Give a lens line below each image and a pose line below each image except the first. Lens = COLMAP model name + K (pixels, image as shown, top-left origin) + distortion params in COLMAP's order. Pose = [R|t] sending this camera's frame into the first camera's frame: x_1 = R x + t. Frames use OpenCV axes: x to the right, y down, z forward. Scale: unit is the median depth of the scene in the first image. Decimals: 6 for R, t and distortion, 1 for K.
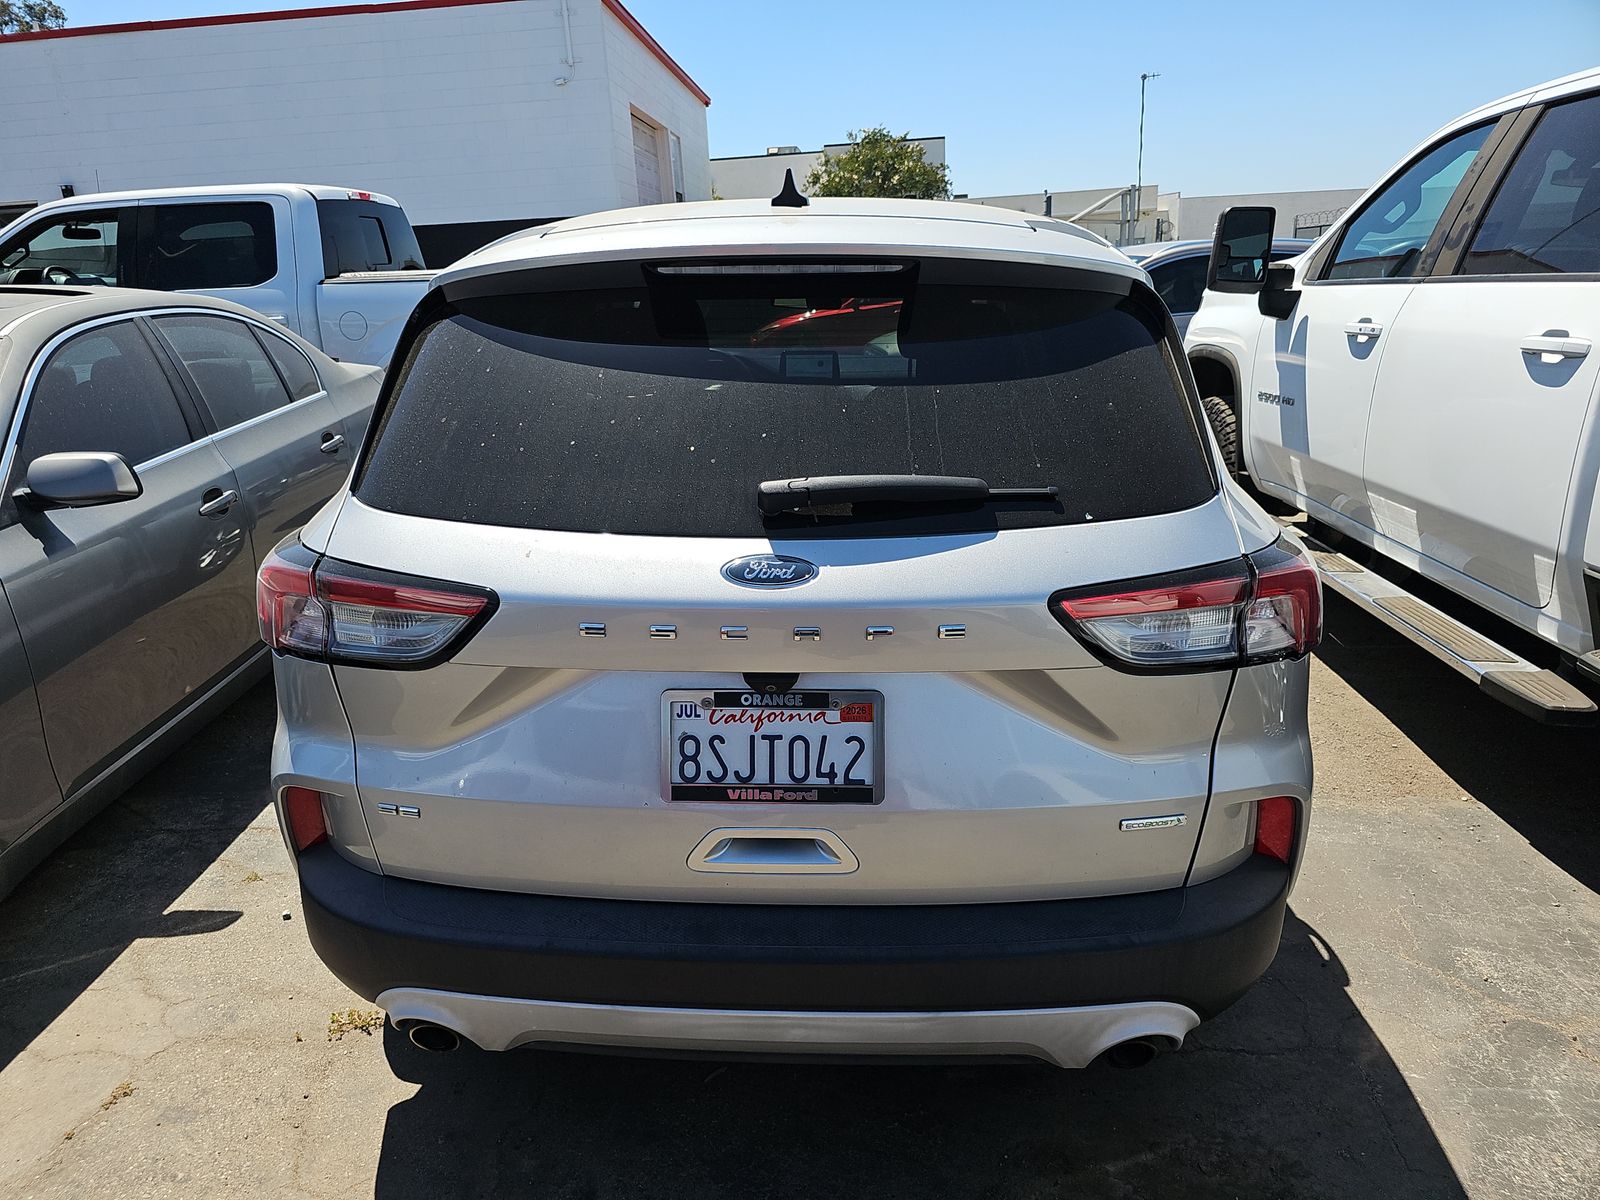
lens RADIAL K [[1078.1, 0, 792.8], [0, 1078.1, 617.7], [0, 0, 1]] dist [0.035245, -0.028577]
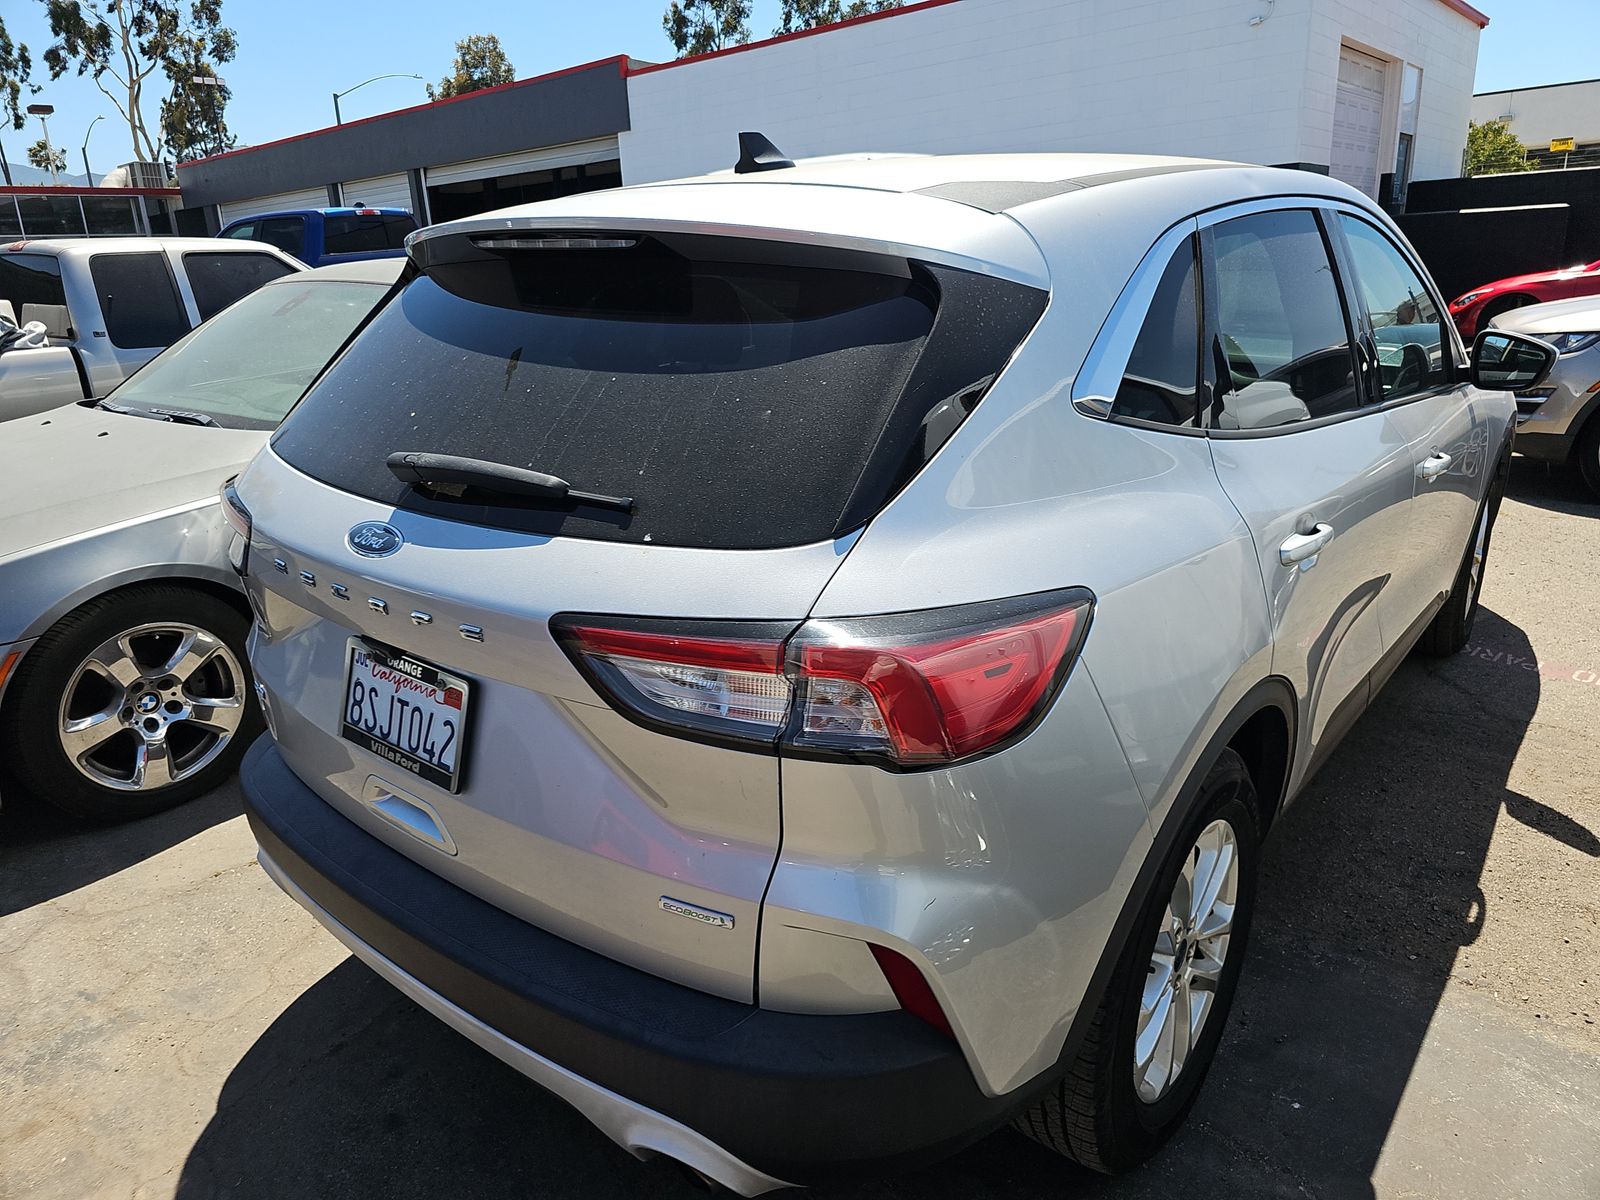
lens RADIAL K [[1096.3, 0, 800.0], [0, 1096.3, 600.0], [0, 0, 1]] dist [0.033689, -0.029327]
pose [[0.803319, 0.187229, -0.565352, 0.795329], [-0.178207, 0.981371, 0.071785, -0.117708], [0.568261, 0.043083, 0.821720, 0.324756]]
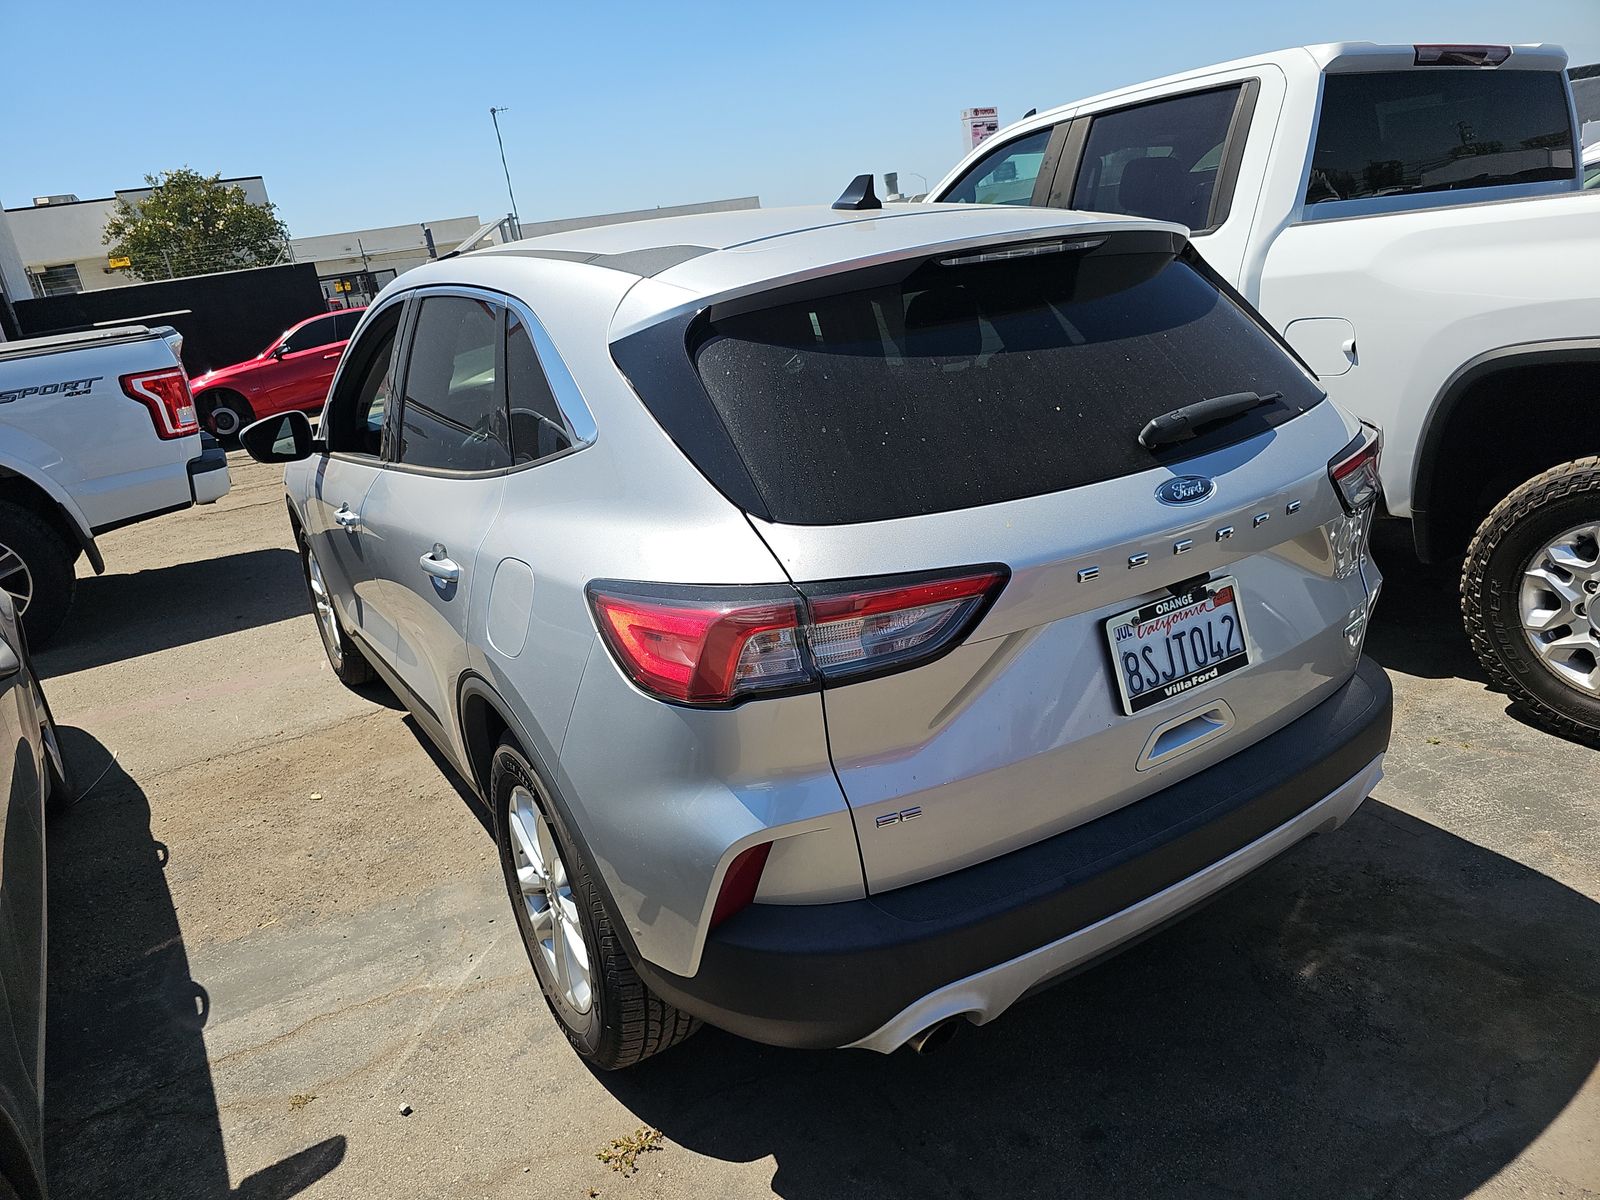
lens RADIAL K [[1078.1, 0, 792.8], [0, 1078.1, 617.7], [0, 0, 1]] dist [0.035245, -0.028577]
pose [[0.819640, -0.254341, 0.513324, -0.897319], [0.268081, 0.962166, 0.048679, -0.072699], [-0.506283, 0.097713, 0.856813, 0.183970]]
